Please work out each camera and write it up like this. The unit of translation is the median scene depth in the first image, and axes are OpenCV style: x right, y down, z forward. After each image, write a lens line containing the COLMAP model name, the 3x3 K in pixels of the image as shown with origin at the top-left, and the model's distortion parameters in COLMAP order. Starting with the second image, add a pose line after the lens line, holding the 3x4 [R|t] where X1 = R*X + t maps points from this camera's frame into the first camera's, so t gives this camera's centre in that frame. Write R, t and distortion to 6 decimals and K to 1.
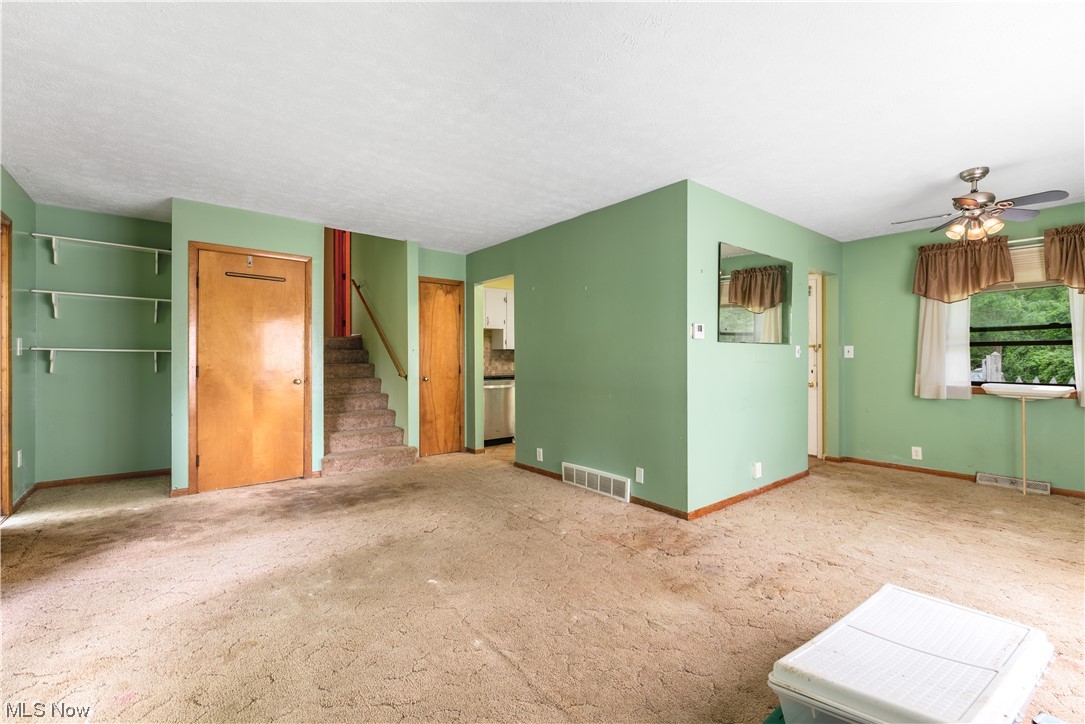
lens RADIAL K [[463.4, 0, 546.8], [0, 463.4, 355.4], [0, 0, 1]] dist [0.000069, -0.000273]
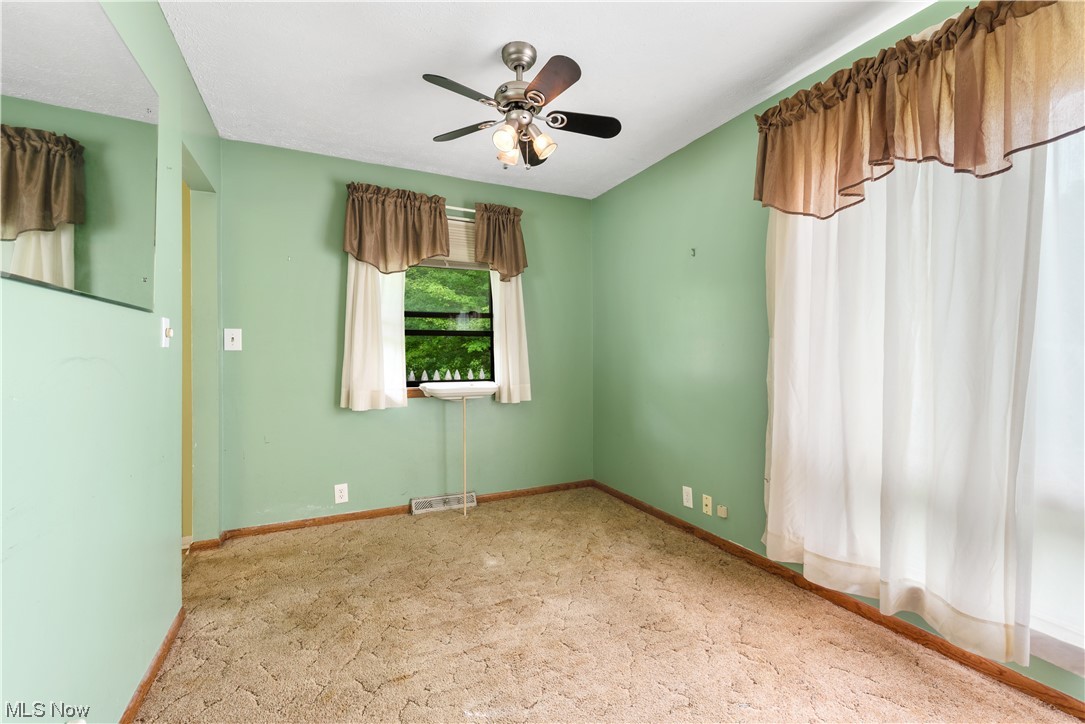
lens RADIAL K [[463.4, 0, 548.8], [0, 463.4, 354.9], [0, 0, 1]] dist [0.000069, -0.000273]
pose [[0.220916, -0.002184, 0.975290, 0.232195], [-0.000506, 0.999997, 0.002354, 0.011004], [-0.975293, -0.001014, 0.220914, 0.606417]]
